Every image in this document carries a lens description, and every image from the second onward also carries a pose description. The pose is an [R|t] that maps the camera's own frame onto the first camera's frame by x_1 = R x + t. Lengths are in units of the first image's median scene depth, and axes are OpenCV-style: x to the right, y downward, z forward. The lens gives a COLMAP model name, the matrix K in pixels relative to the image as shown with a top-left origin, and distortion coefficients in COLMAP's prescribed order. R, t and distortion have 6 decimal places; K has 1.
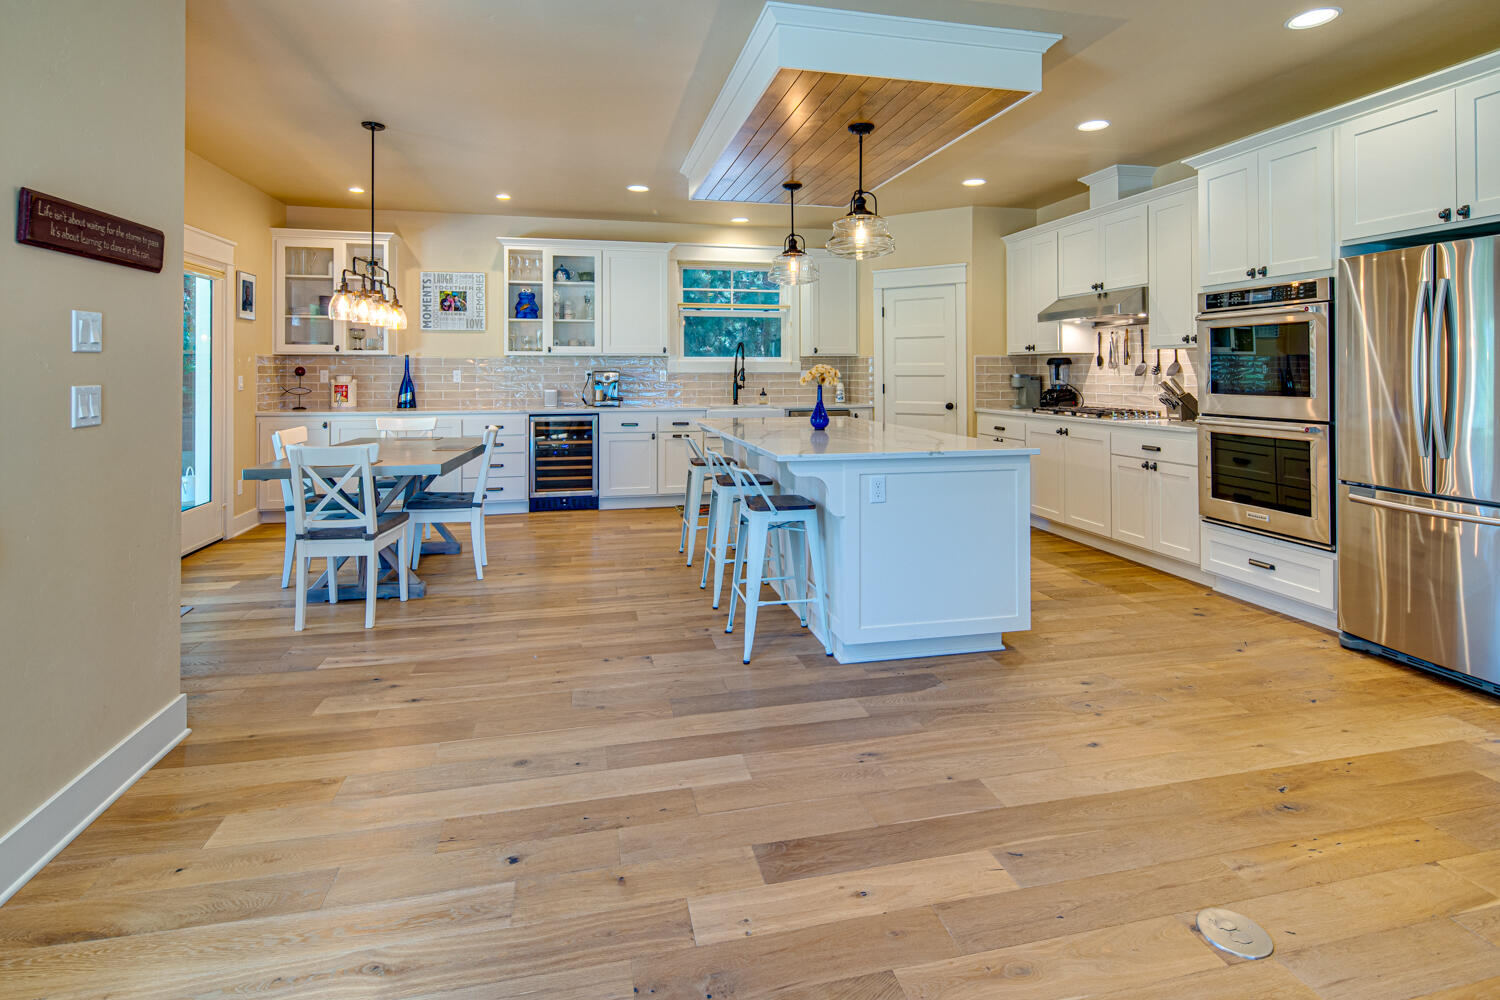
lens RADIAL K [[743.7, 0, 755.3], [0, 743.7, 368.5], [0, 0, 1]] dist [-0.001601, -0.003266]
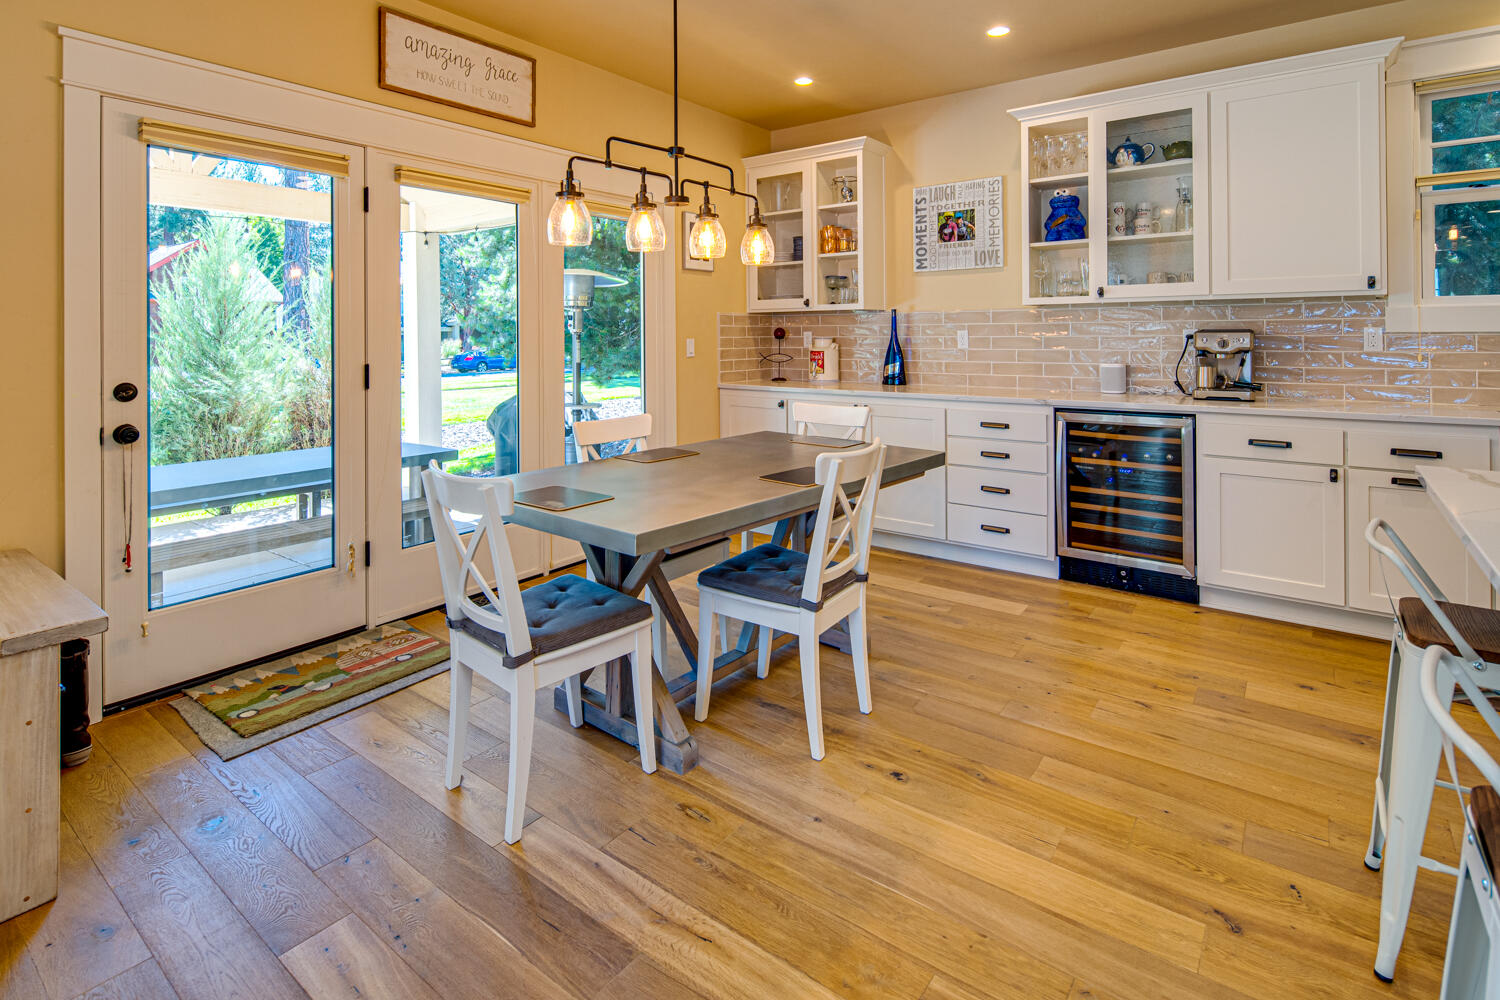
lens RADIAL K [[743.7, 0, 733.3], [0, 743.7, 334.6], [0, 0, 1]] dist [-0.001601, -0.003266]
pose [[0.628962, -0.003353, -0.777429, -0.017227], [0.008310, 0.999963, 0.002410, 0.002820], [0.777392, -0.007976, 0.628966, 0.433415]]
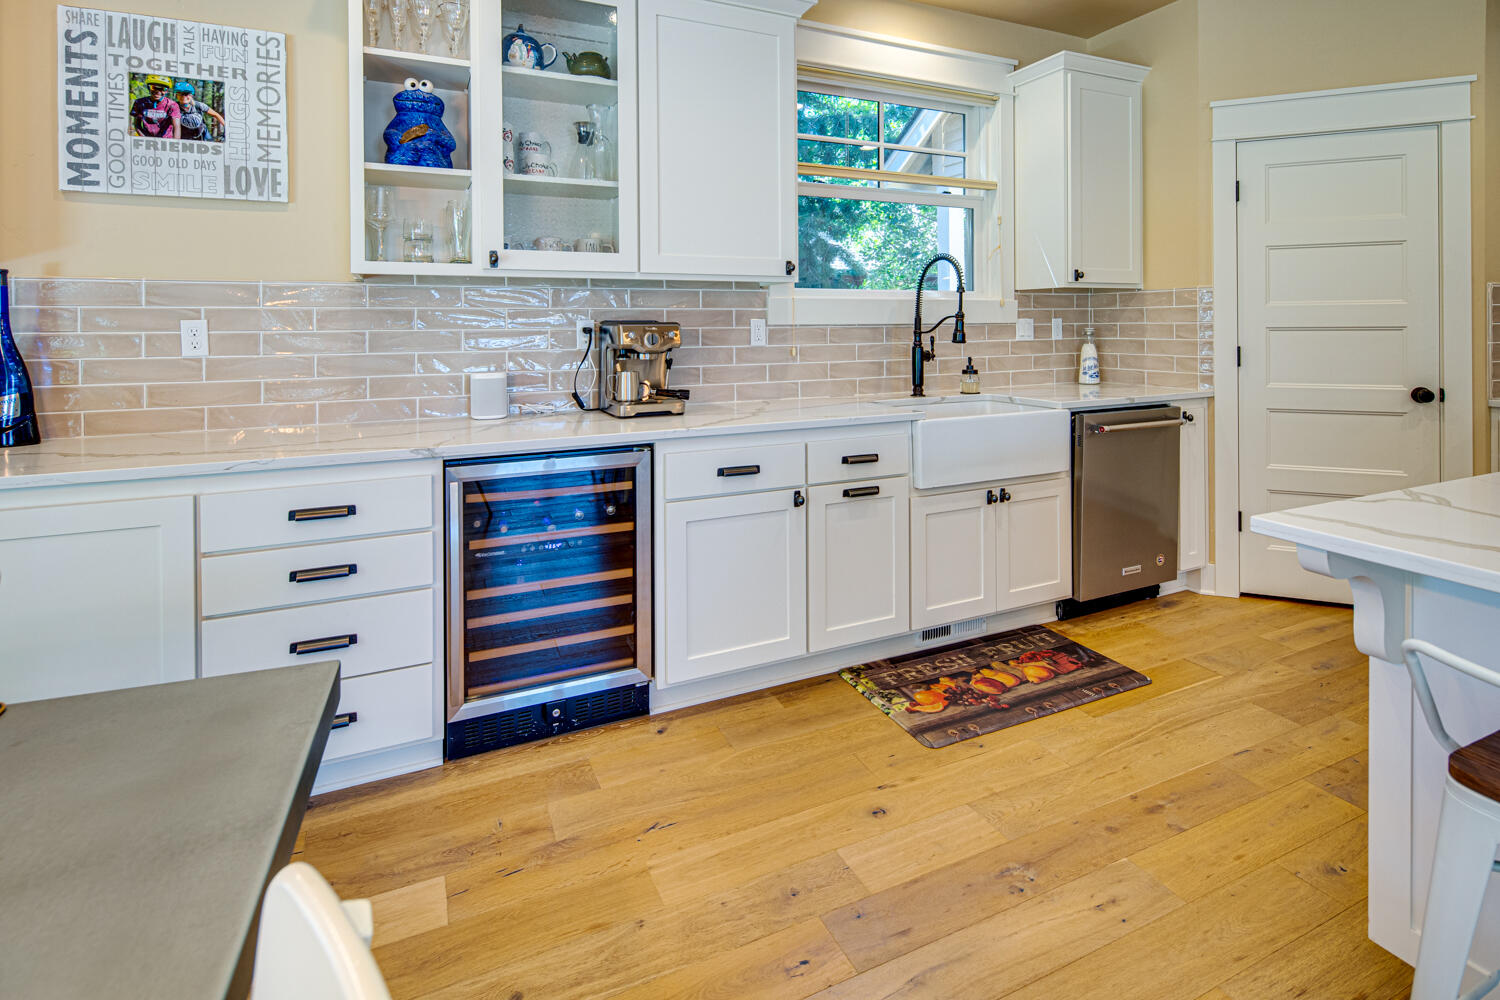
lens RADIAL K [[743.7, 0, 753.6], [0, 743.7, 324.9], [0, 0, 1]] dist [-0.001601, -0.003266]
pose [[0.978679, -0.005229, 0.205330, -0.228784], [0.004138, 0.999975, 0.005743, 0.003674], [-0.205355, -0.004771, 0.978676, 0.635855]]
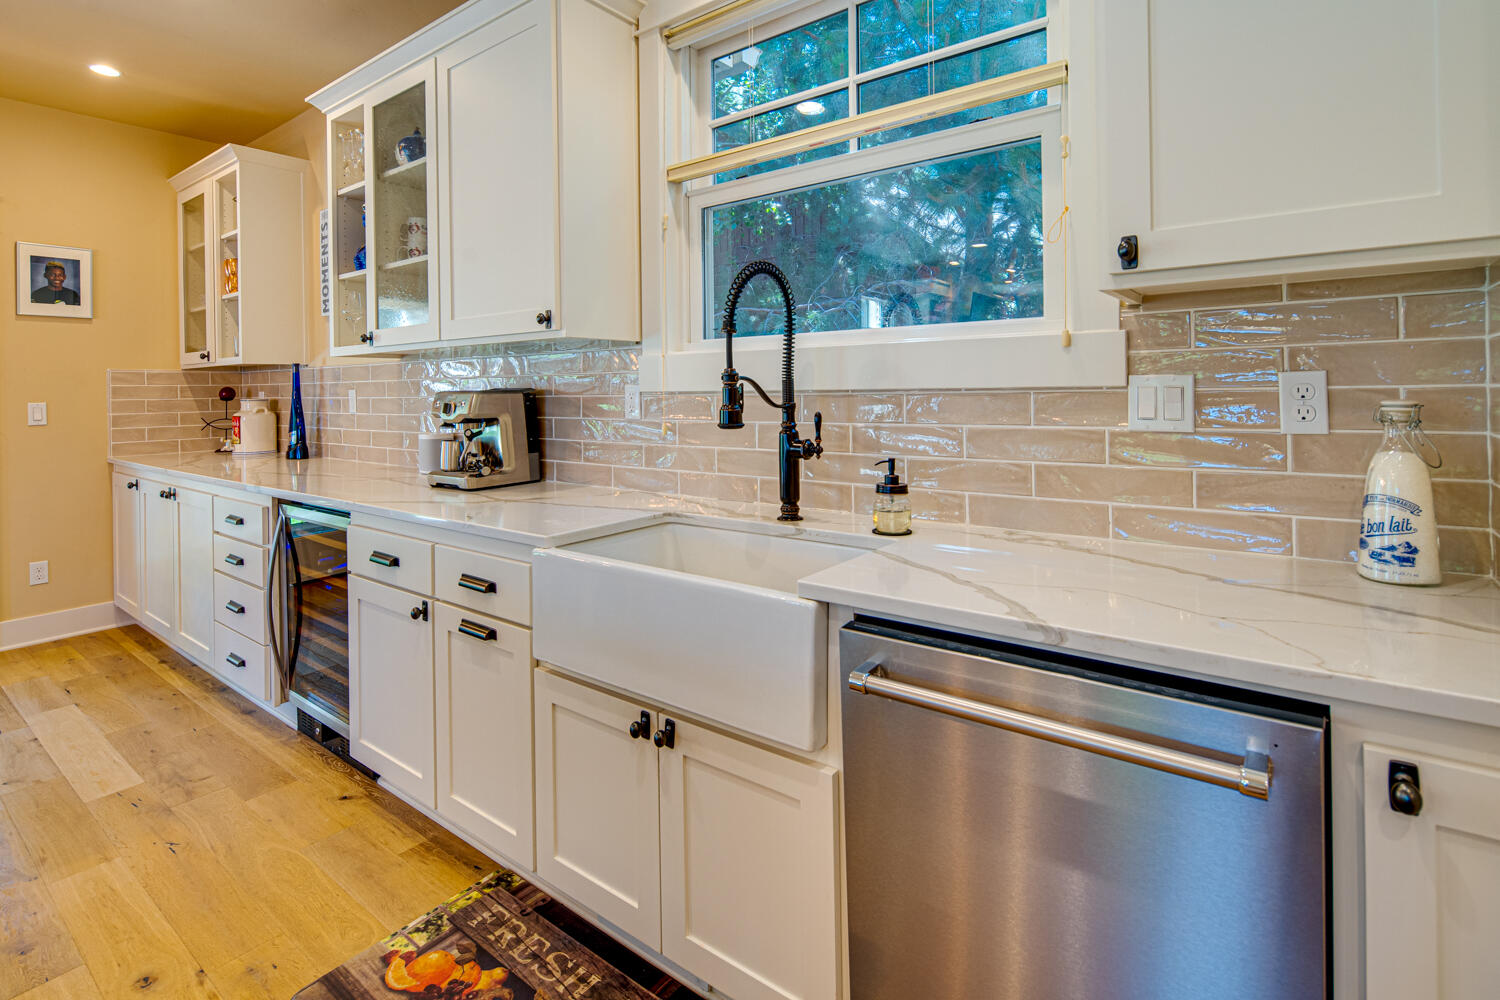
lens RADIAL K [[743.7, 0, 741.2], [0, 743.7, 384.7], [0, 0, 1]] dist [-0.001601, -0.003266]
pose [[0.622223, -0.011176, -0.782761, 0.169277], [0.016236, 0.999867, -0.001370, 0.004103], [0.782672, -0.011856, 0.622322, 0.899705]]
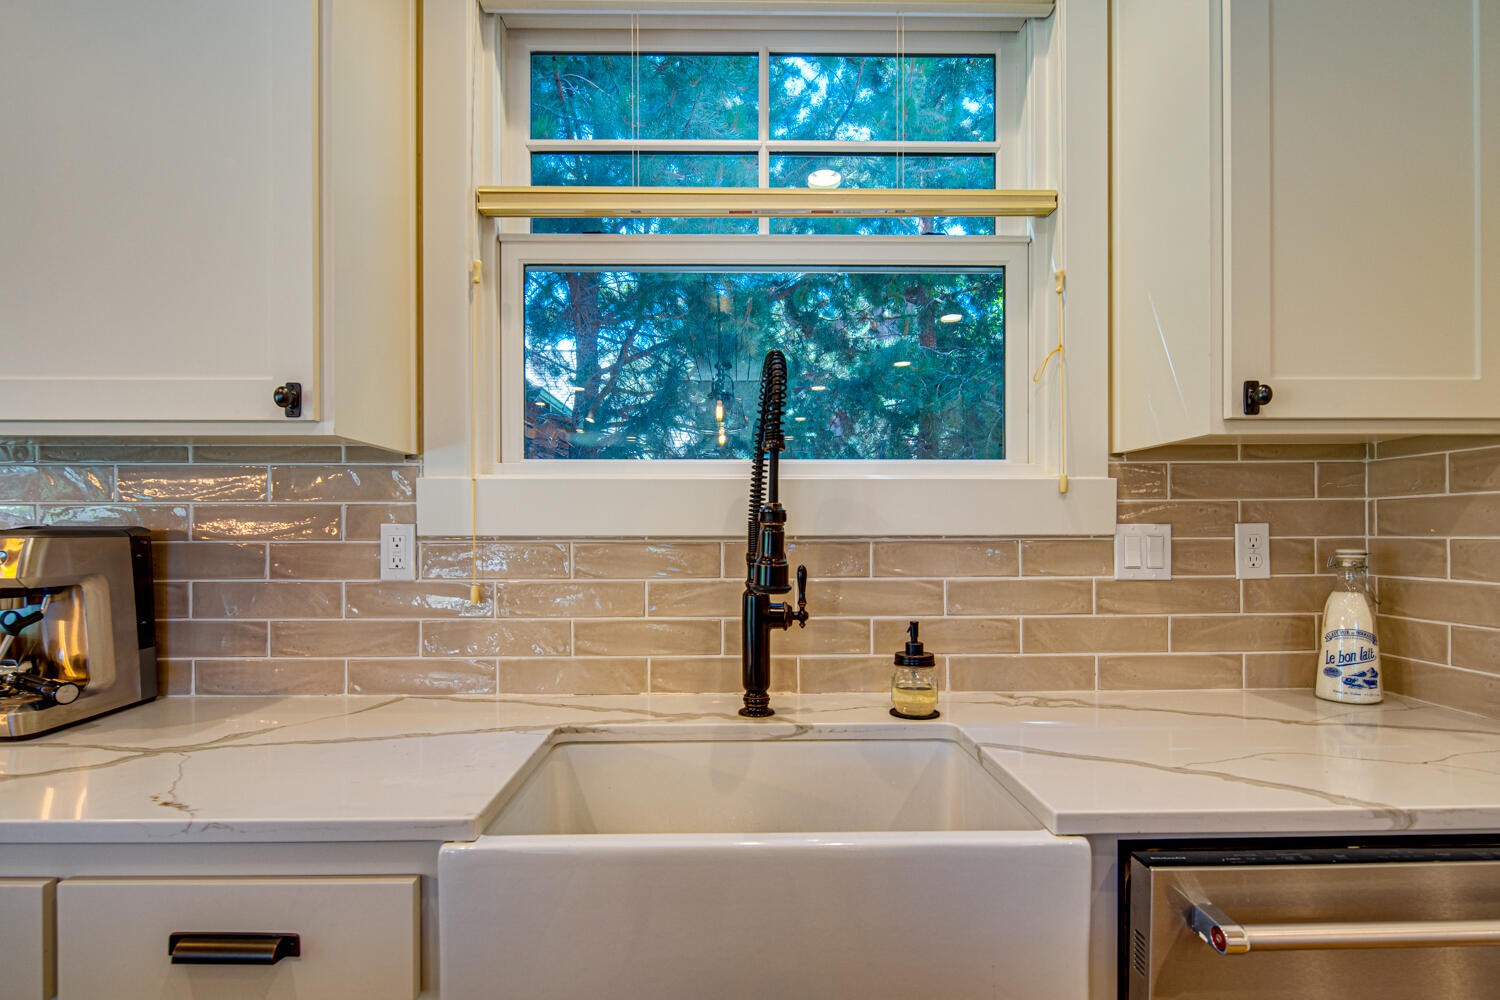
lens RADIAL K [[743.7, 0, 747.4], [0, 743.7, 532.0], [0, 0, 1]] dist [-0.001601, -0.003266]
pose [[0.976374, 0.000406, -0.216088, 0.010749], [0.000890, 0.999982, 0.005900, 0.003858], [0.216087, -0.005953, 0.976356, 0.889540]]
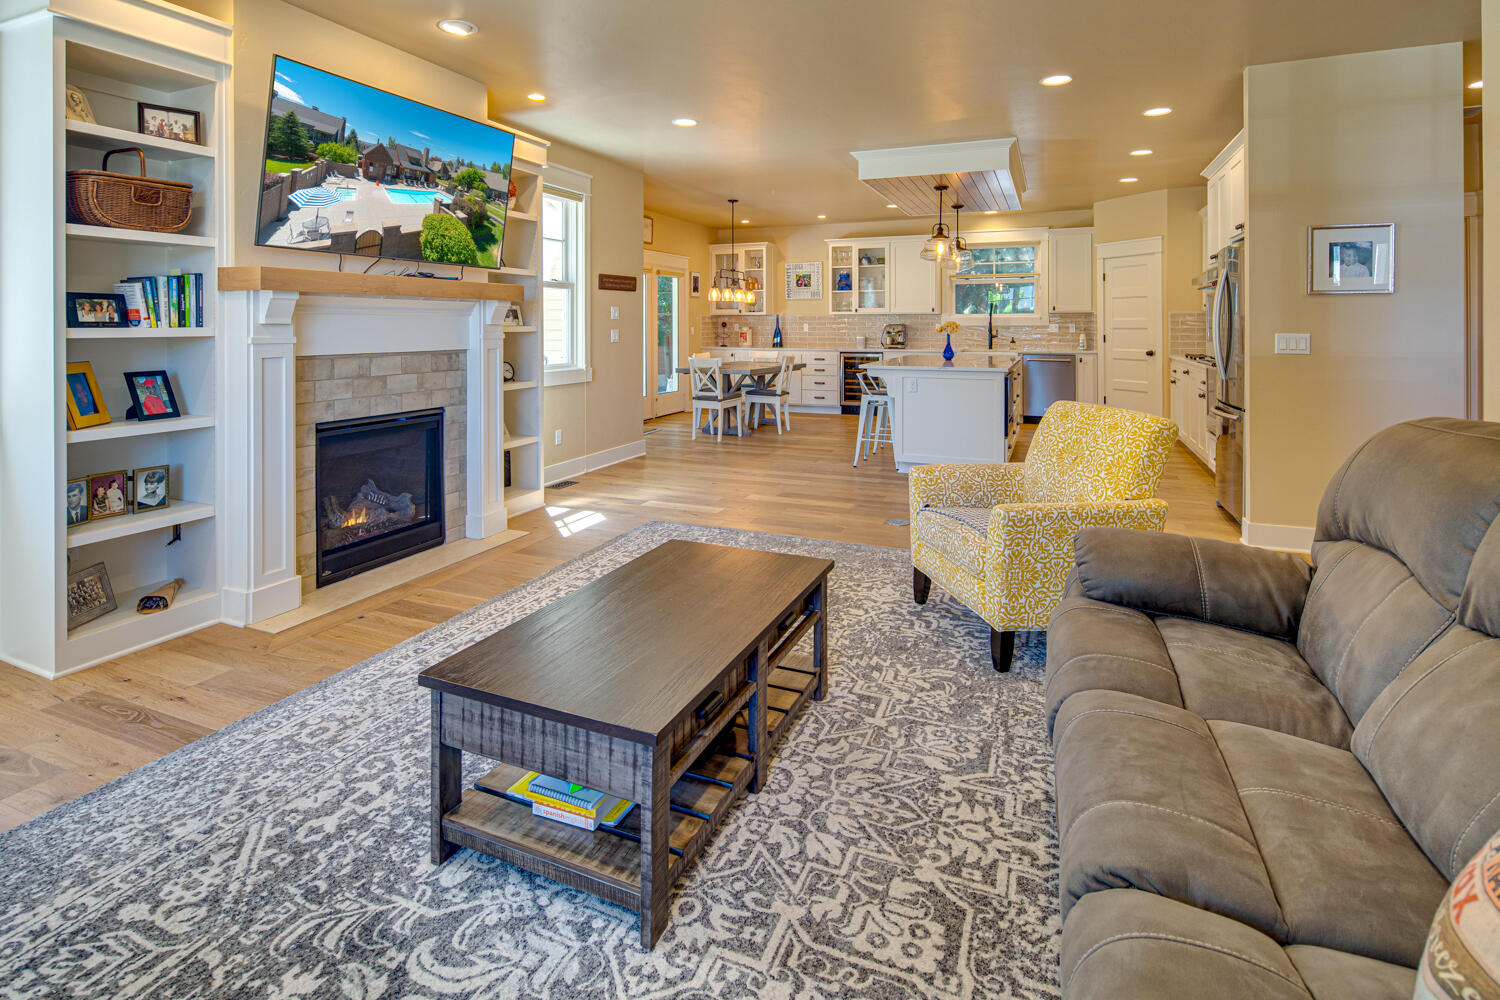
lens RADIAL K [[743.7, 0, 731.7], [0, 743.7, 329.3], [0, 0, 1]] dist [-0.001601, -0.003266]
pose [[0.806287, 0.003921, -0.591511, 0.422467], [0.003354, 0.999932, 0.011200, -0.004290], [0.591515, -0.011015, 0.806219, -0.389194]]
